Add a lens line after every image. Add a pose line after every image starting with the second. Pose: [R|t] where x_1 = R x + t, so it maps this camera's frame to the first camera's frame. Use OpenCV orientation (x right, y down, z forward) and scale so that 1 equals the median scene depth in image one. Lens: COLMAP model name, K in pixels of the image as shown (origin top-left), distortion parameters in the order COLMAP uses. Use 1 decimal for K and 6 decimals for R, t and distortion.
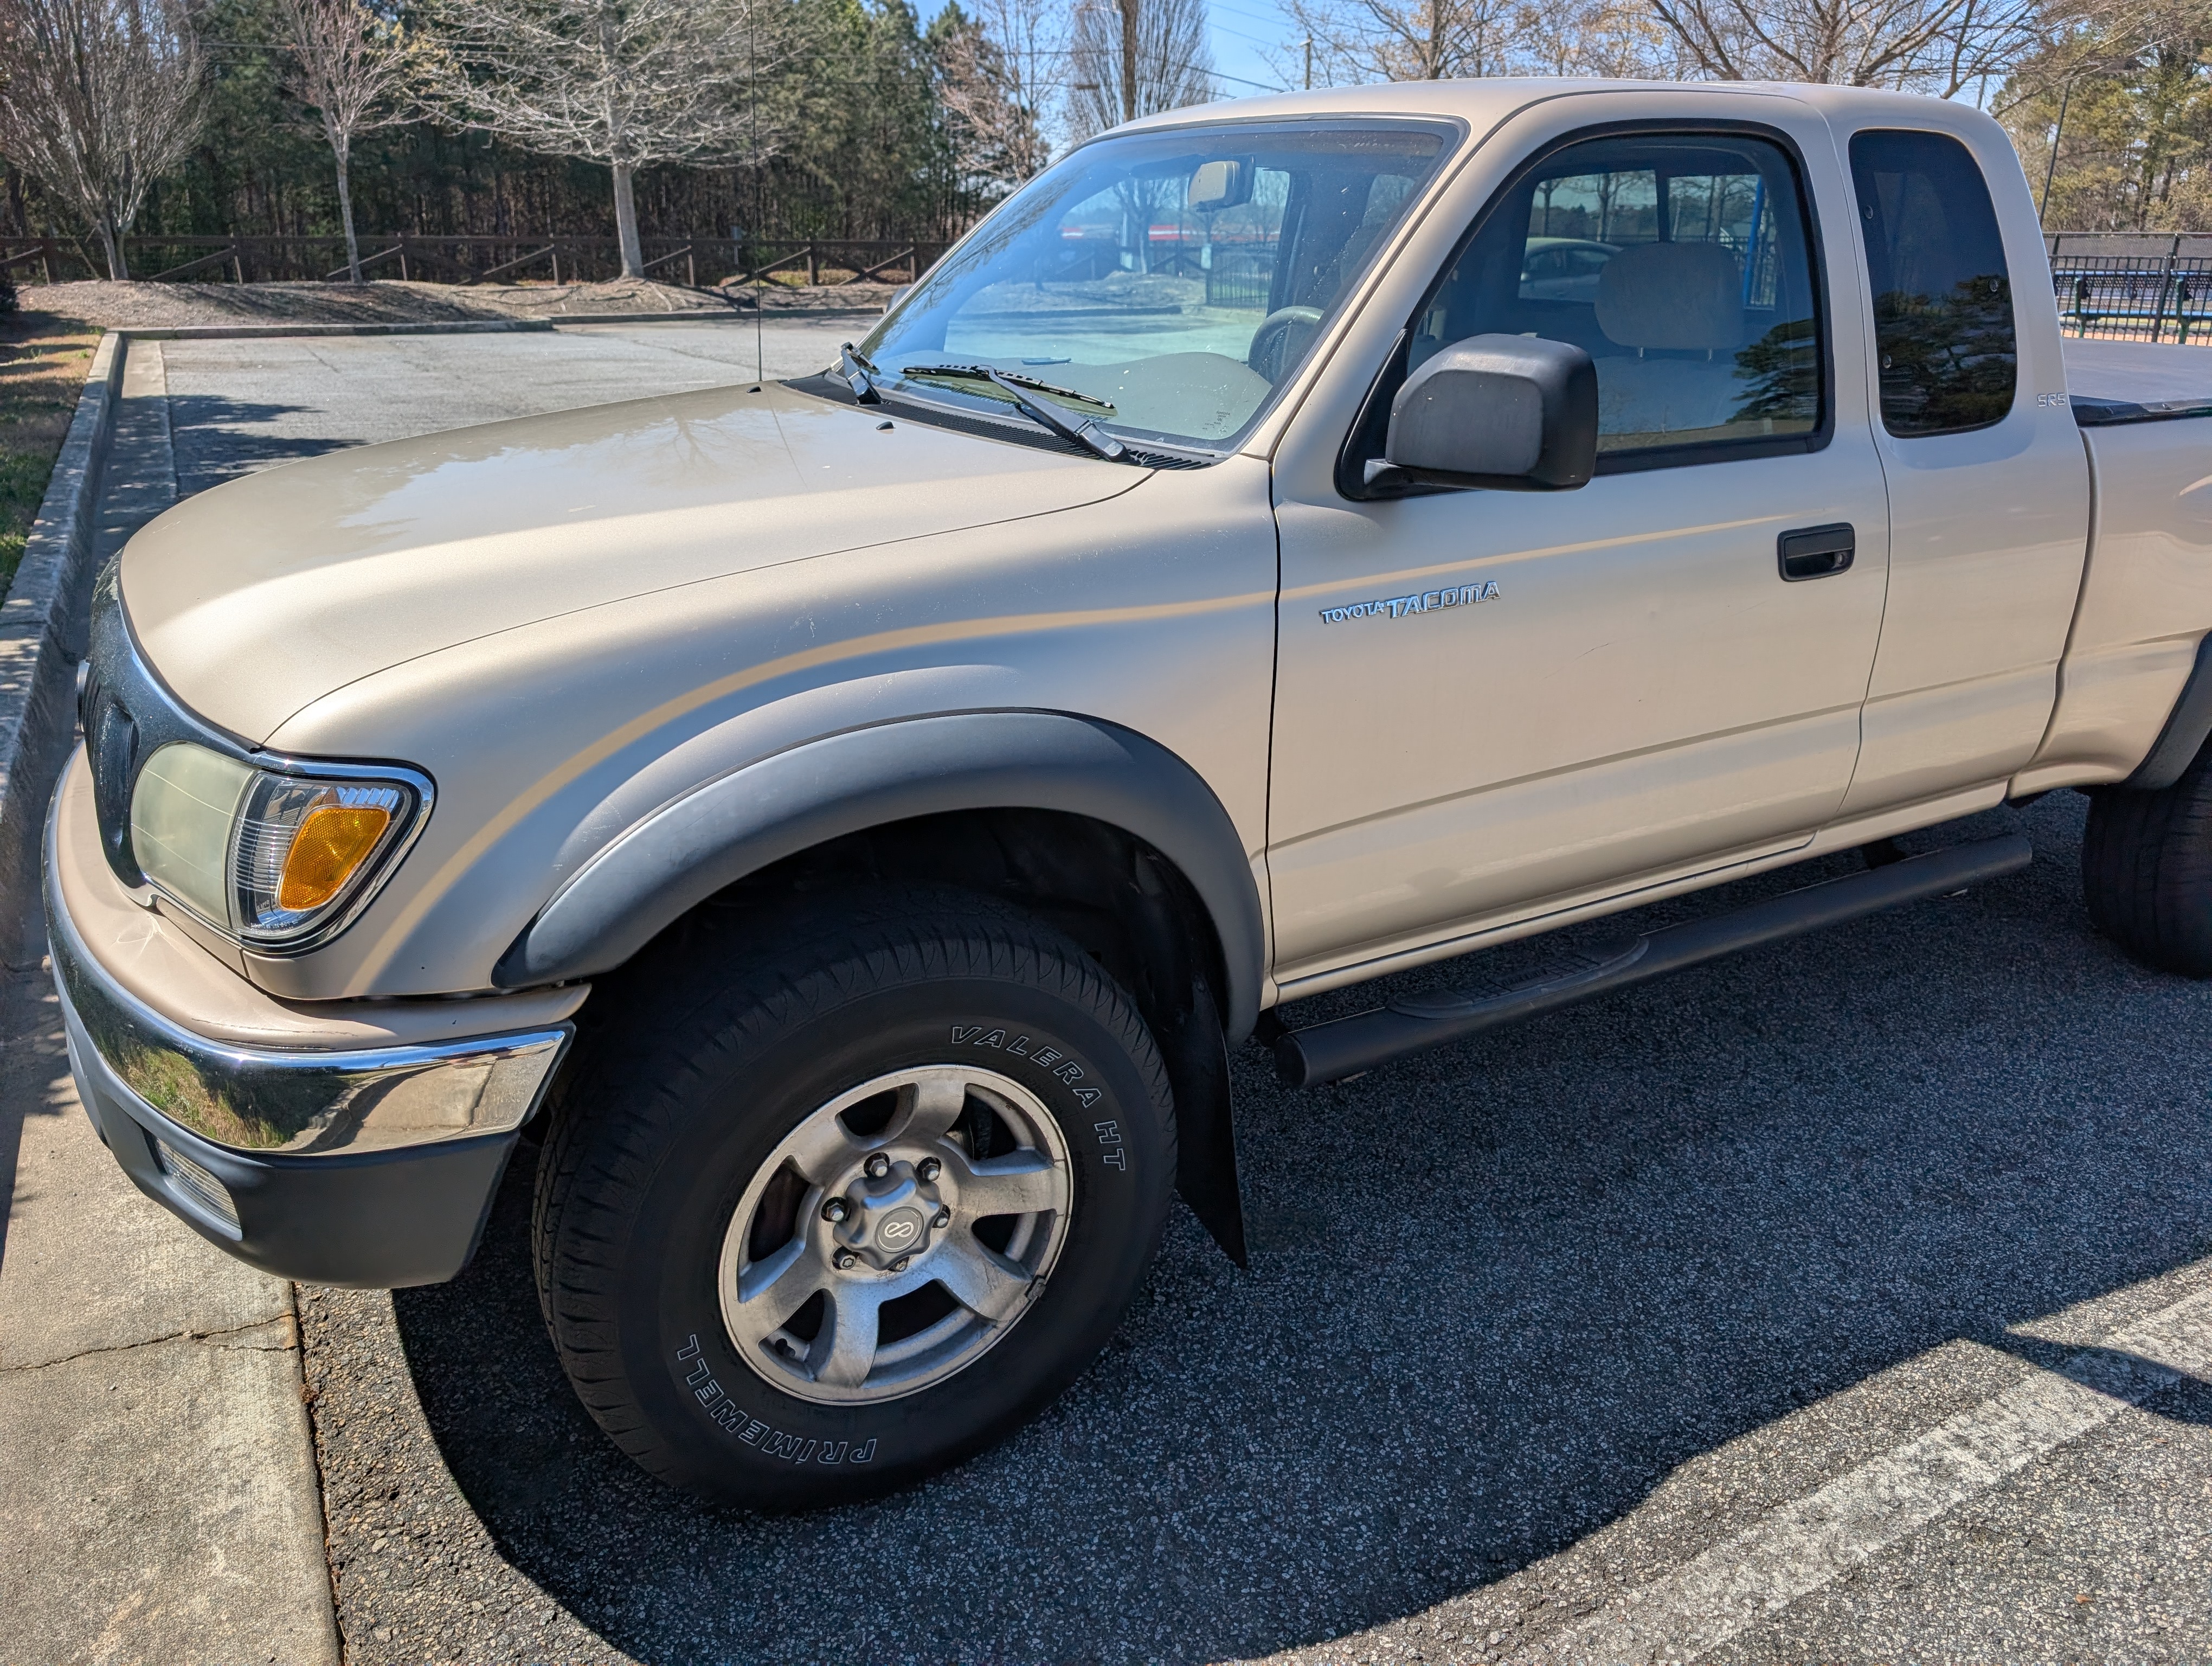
lens RADIAL K [[1597.4, 0, 1113.6], [0, 1597.4, 801.8], [0, 0, 1]] dist [0.022143, -0.021715]
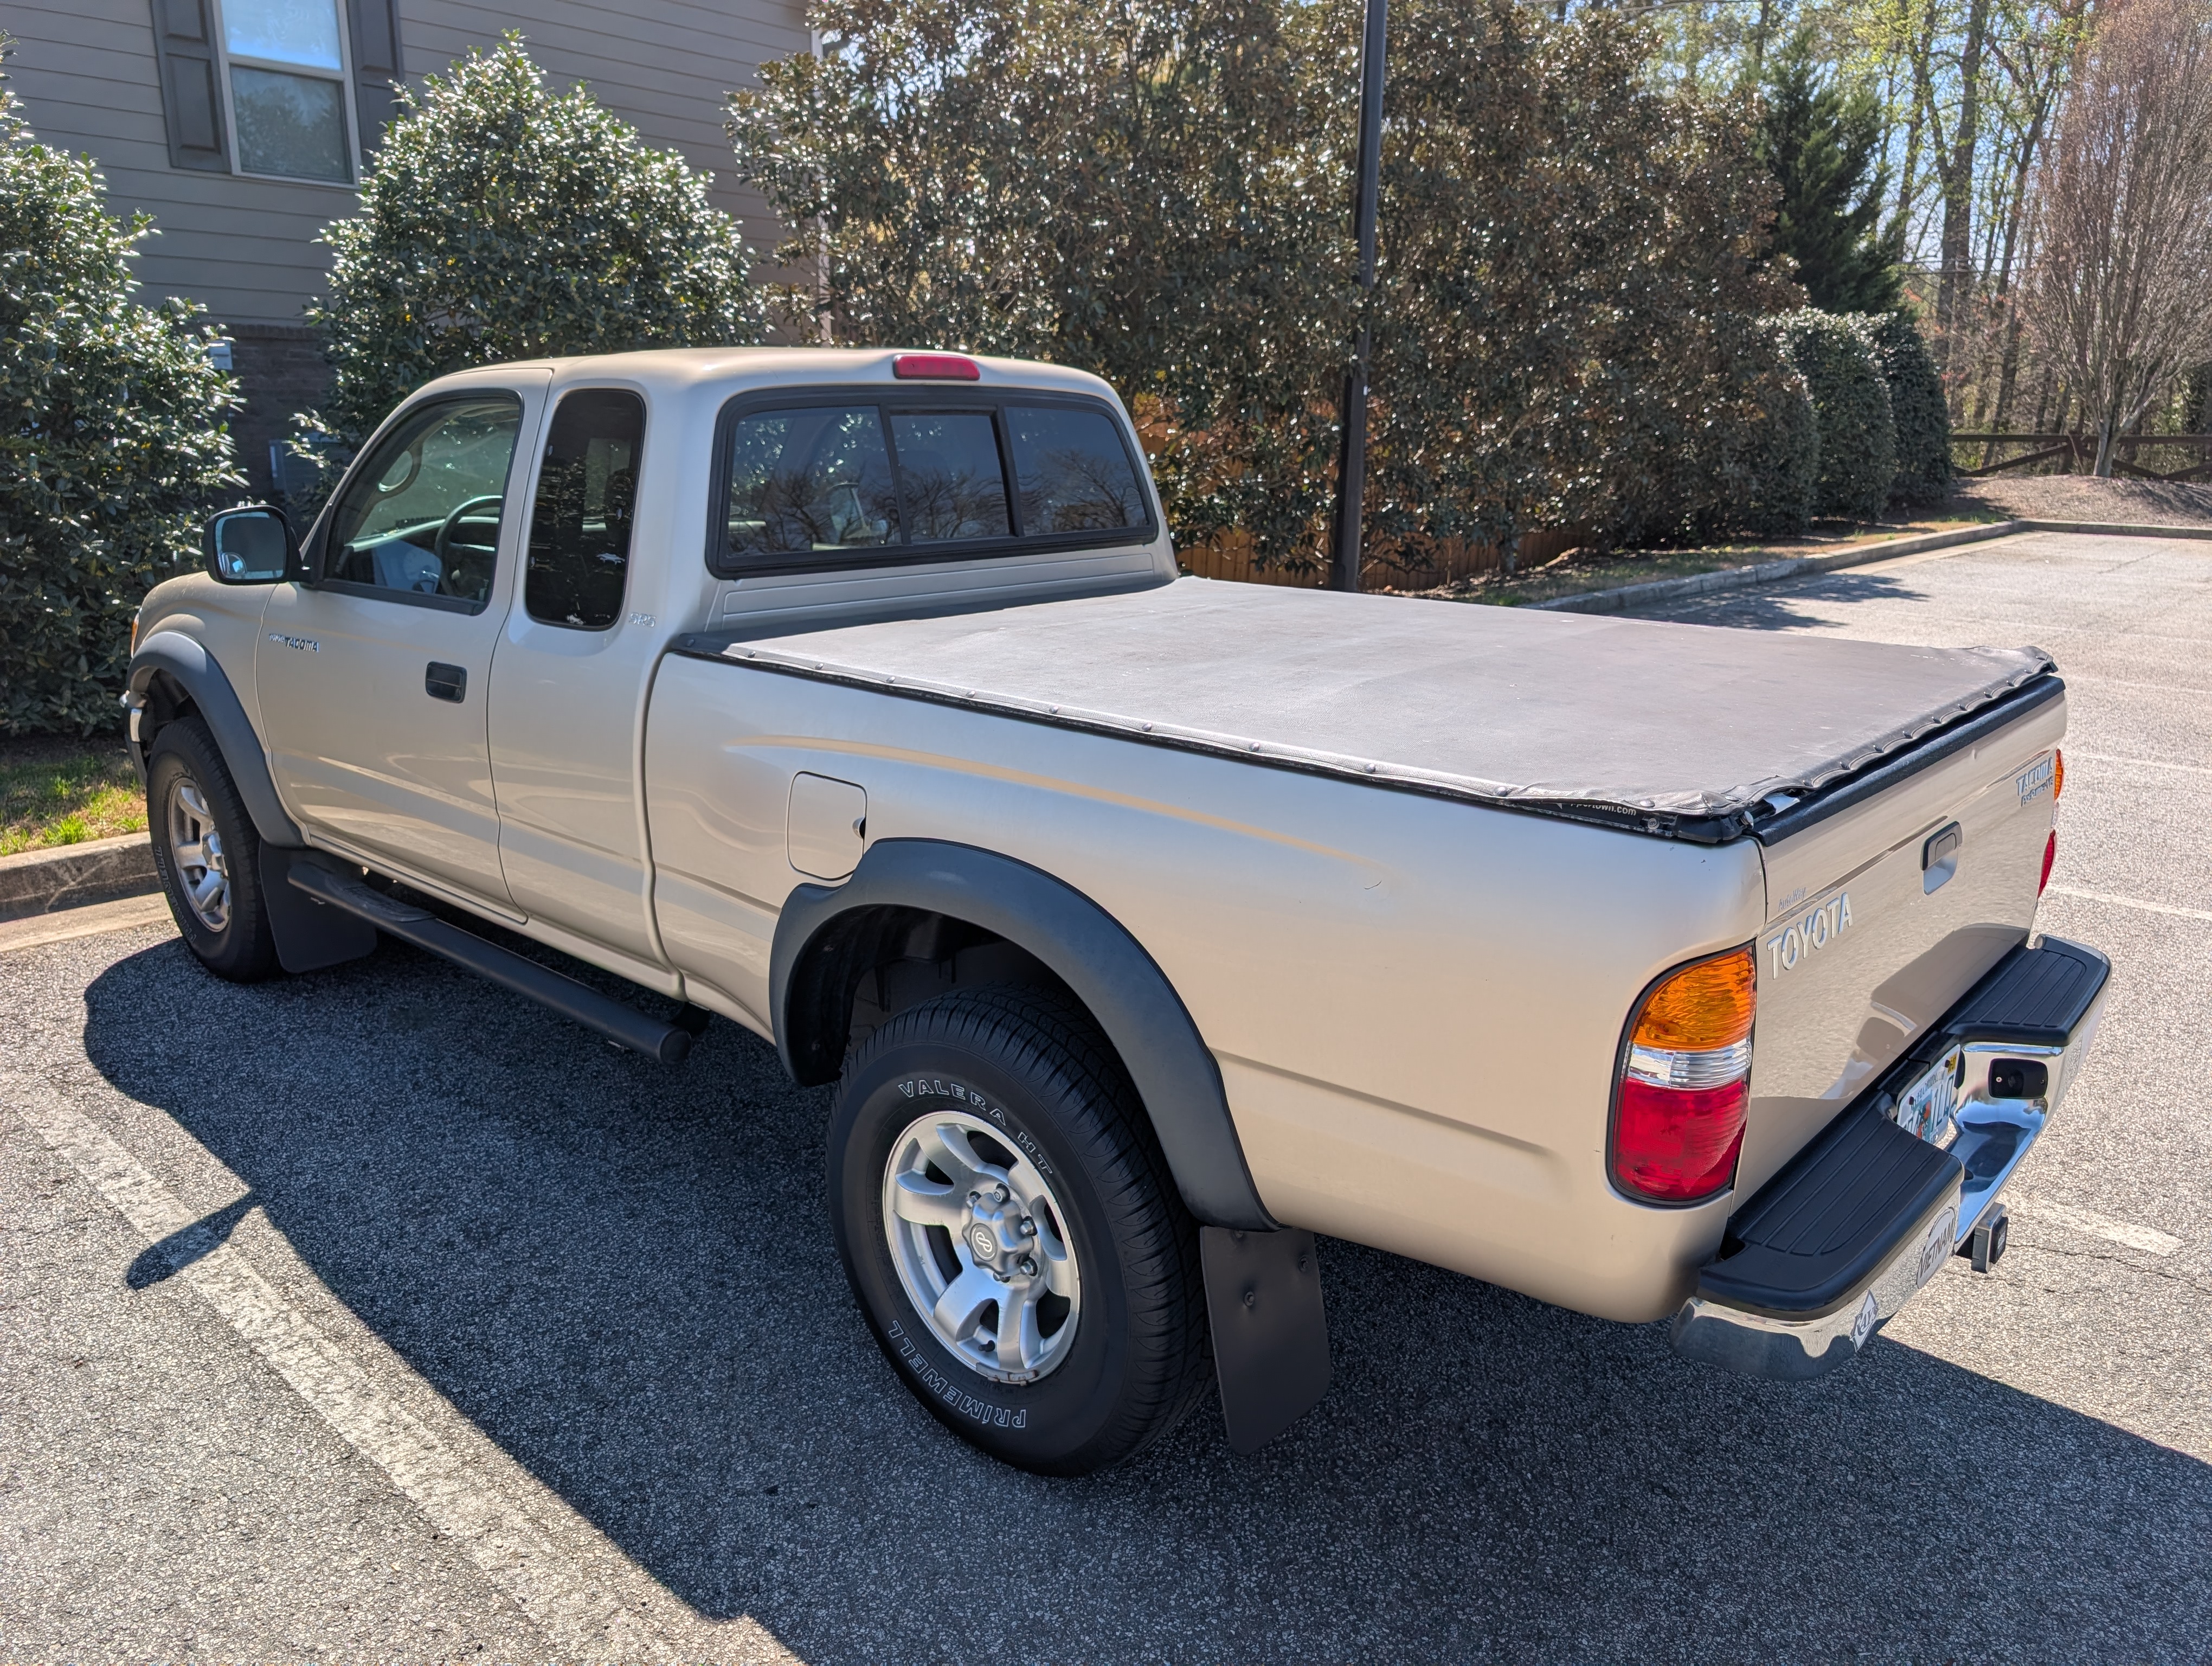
lens RADIAL K [[1597.4, 0, 1103.4], [0, 1597.4, 831.1], [0, 0, 1]] dist [0.022143, -0.021715]
pose [[0.314286, 0.244033, -0.917427, 2.096346], [-0.328293, 0.934710, 0.136166, -0.446370], [0.890757, 0.258389, 0.373880, 1.096645]]
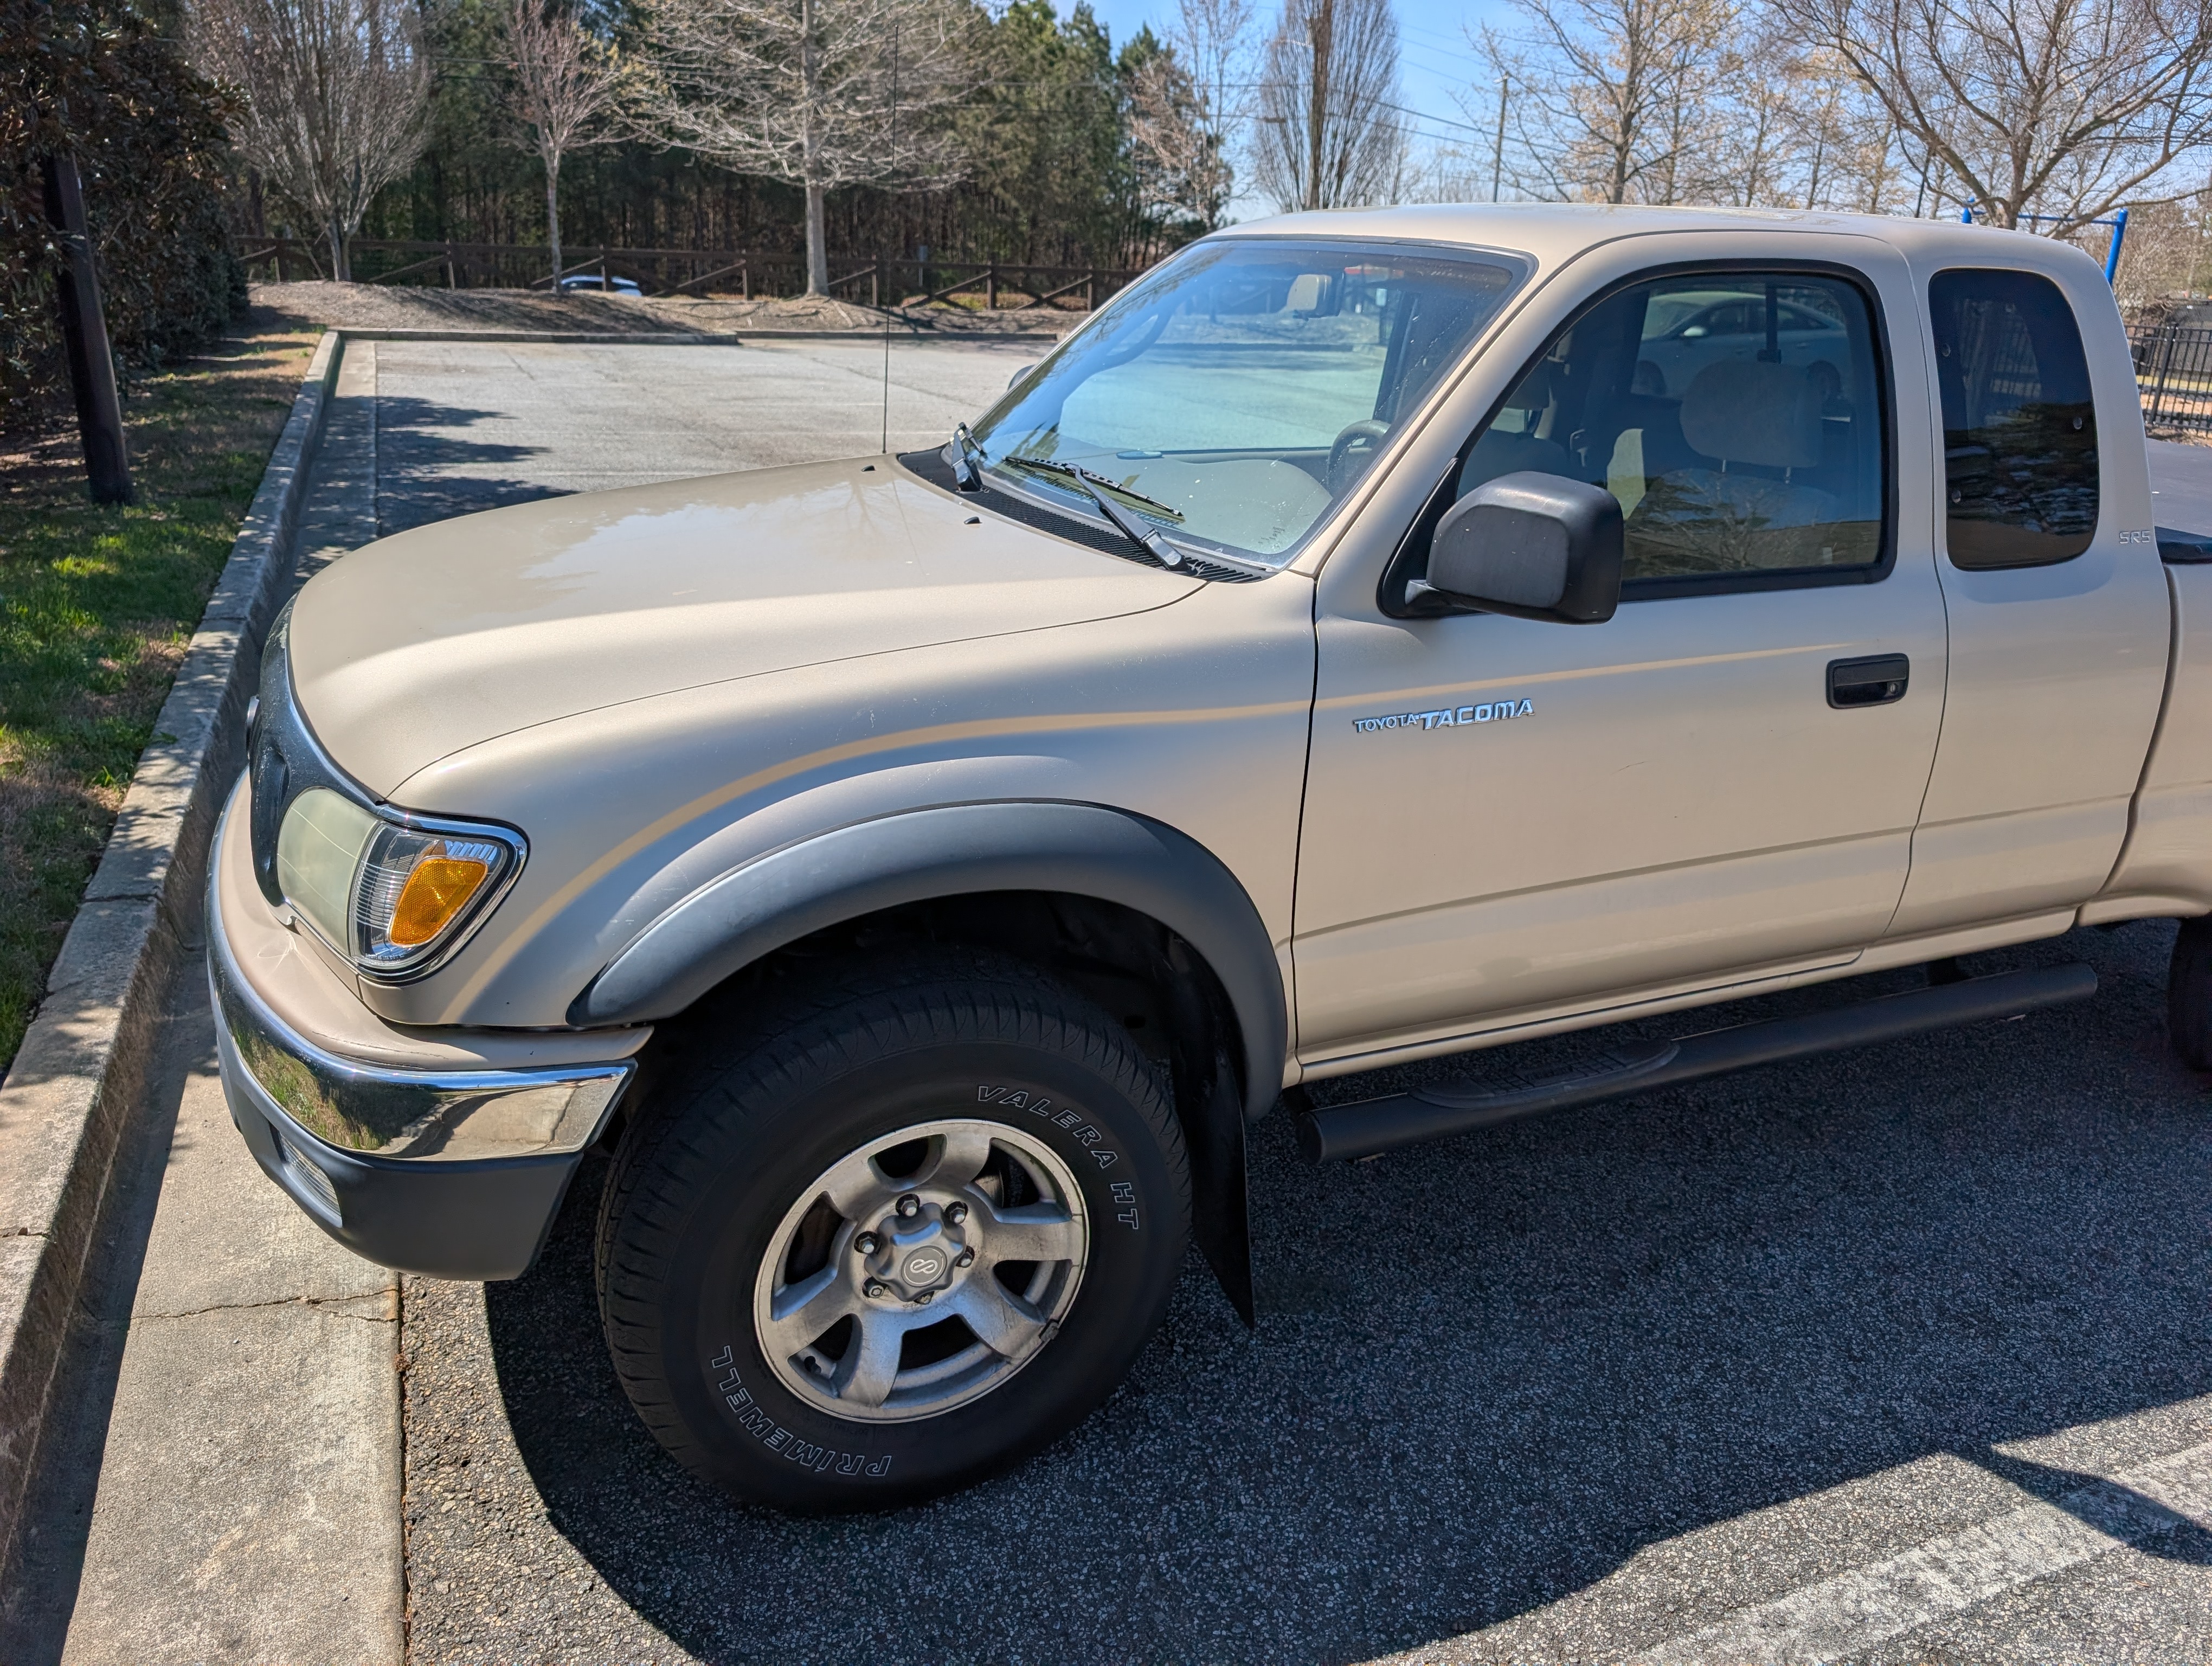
lens RADIAL K [[1597.4, 0, 1120.1], [0, 1597.4, 816.0], [0, 0, 1]] dist [0.022143, -0.021715]
pose [[0.994031, 0.065525, -0.087233, 0.063103], [-0.066082, 0.997808, -0.003510, -0.037281], [0.086812, 0.009253, 0.996182, -0.065718]]
